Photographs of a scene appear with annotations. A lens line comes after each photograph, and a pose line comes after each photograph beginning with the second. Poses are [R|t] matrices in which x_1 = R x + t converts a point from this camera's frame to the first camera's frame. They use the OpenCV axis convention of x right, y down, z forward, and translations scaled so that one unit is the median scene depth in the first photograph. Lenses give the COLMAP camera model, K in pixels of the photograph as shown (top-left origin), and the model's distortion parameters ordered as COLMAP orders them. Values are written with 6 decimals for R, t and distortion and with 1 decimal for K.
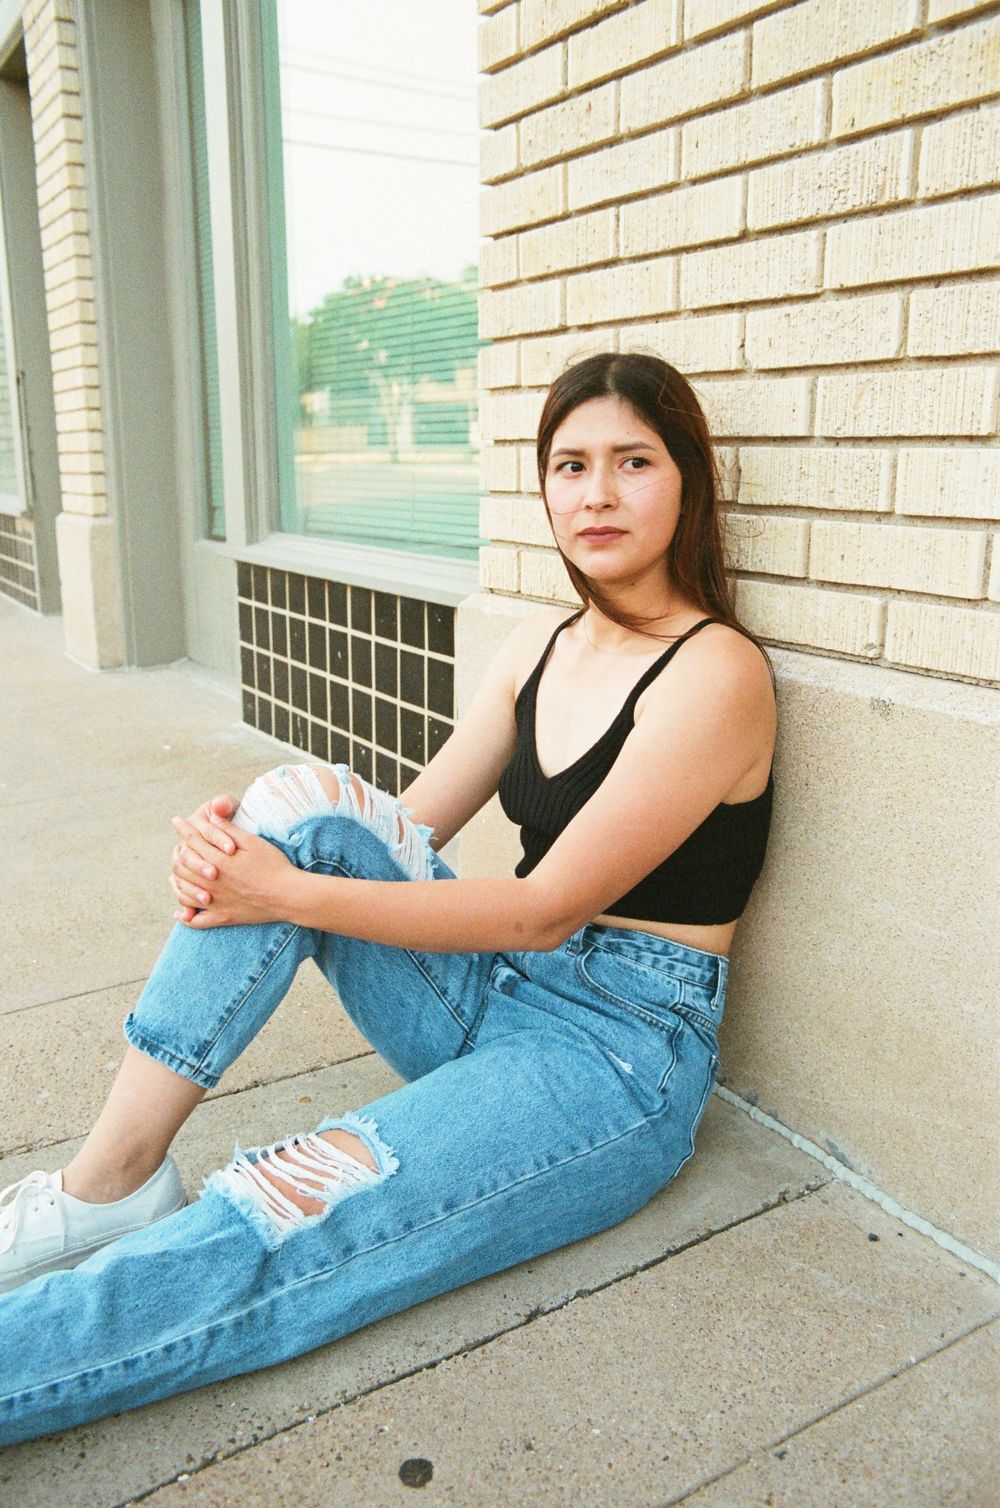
lens RADIAL K [[1264.7, 0, 495.9], [0, 1264.7, 765.0], [0, 0, 1]] dist [-0.089656, 0.118431]
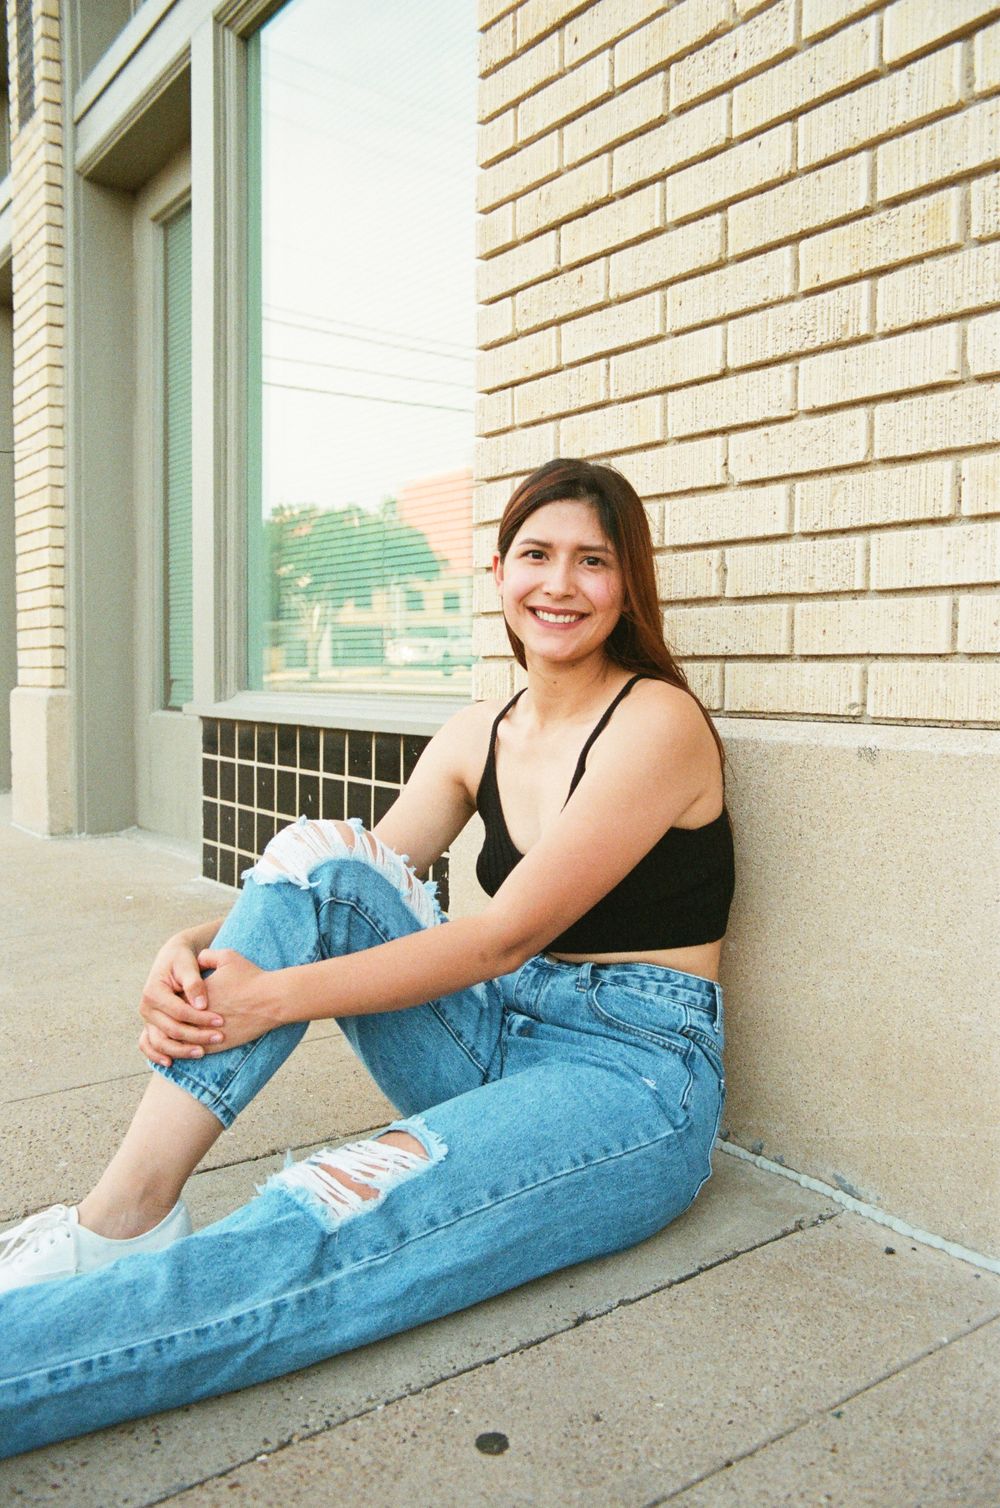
lens RADIAL K [[1274.9, 0, 494.5], [0, 1274.9, 778.4], [0, 0, 1]] dist [-0.096802, 0.134524]
pose [[0.996618, 0.005364, 0.081997, -0.121526], [0.009424, 0.983823, -0.178896, 0.175050], [-0.081630, 0.179064, 0.980445, -0.087337]]
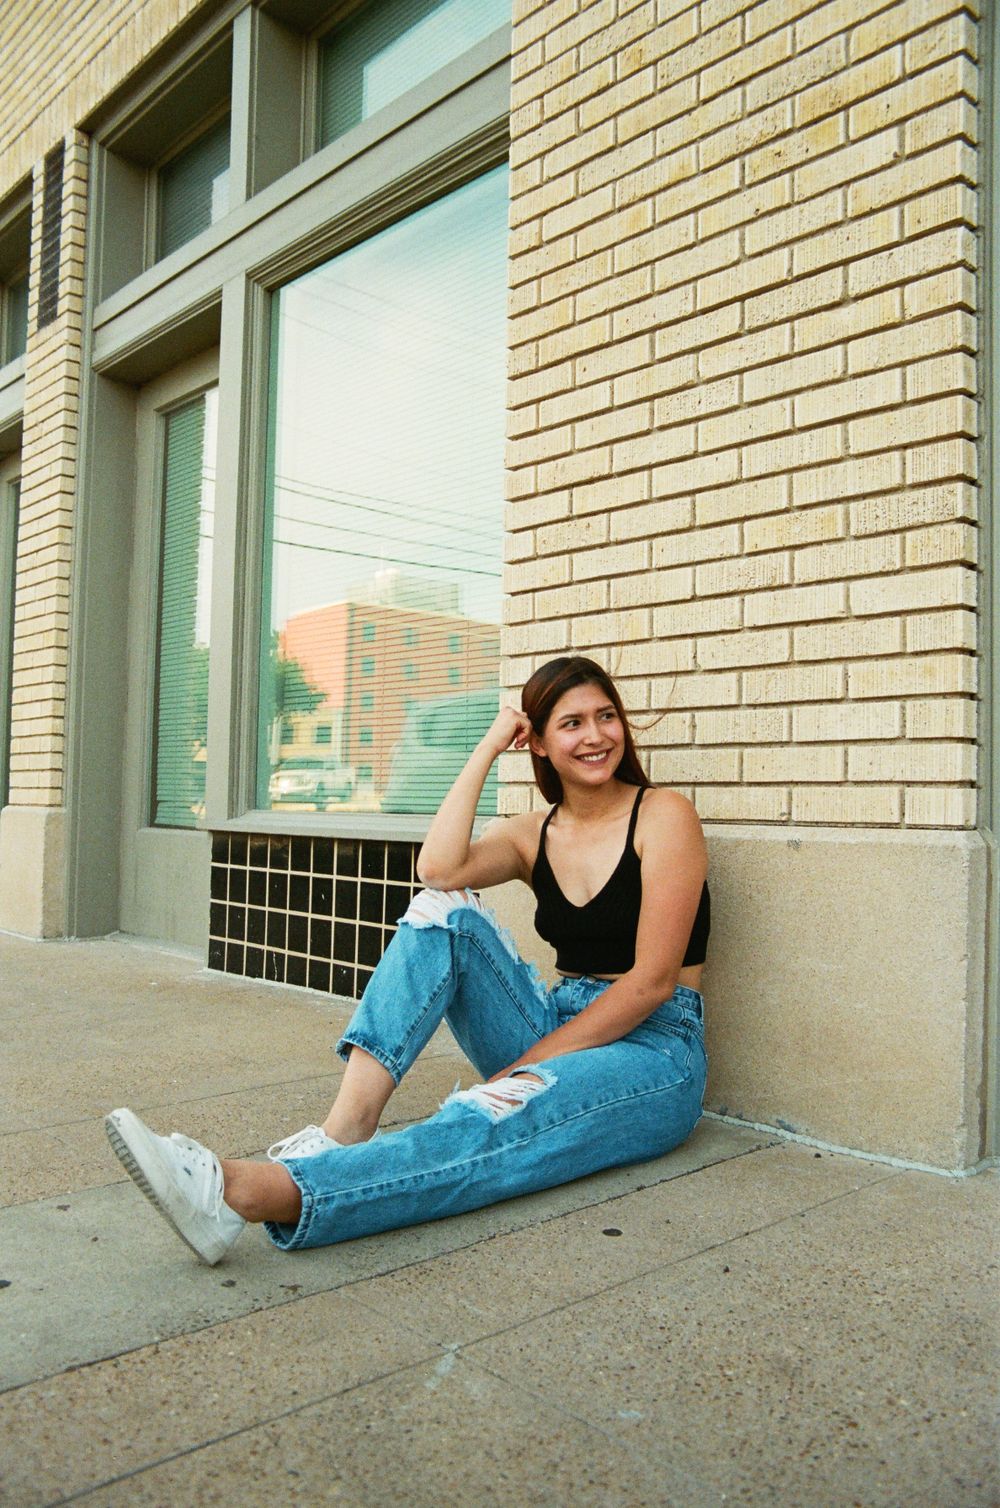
lens RADIAL K [[1379.8, 0, 500.0], [0, 1379.8, 754.0], [0, 0, 1]] dist [-0.080766, 0.006198]
pose [[0.974347, 0.036500, 0.222072, -0.546090], [0.032158, 0.954054, -0.297905, 0.403018], [-0.222743, 0.297404, 0.928405, -0.774446]]
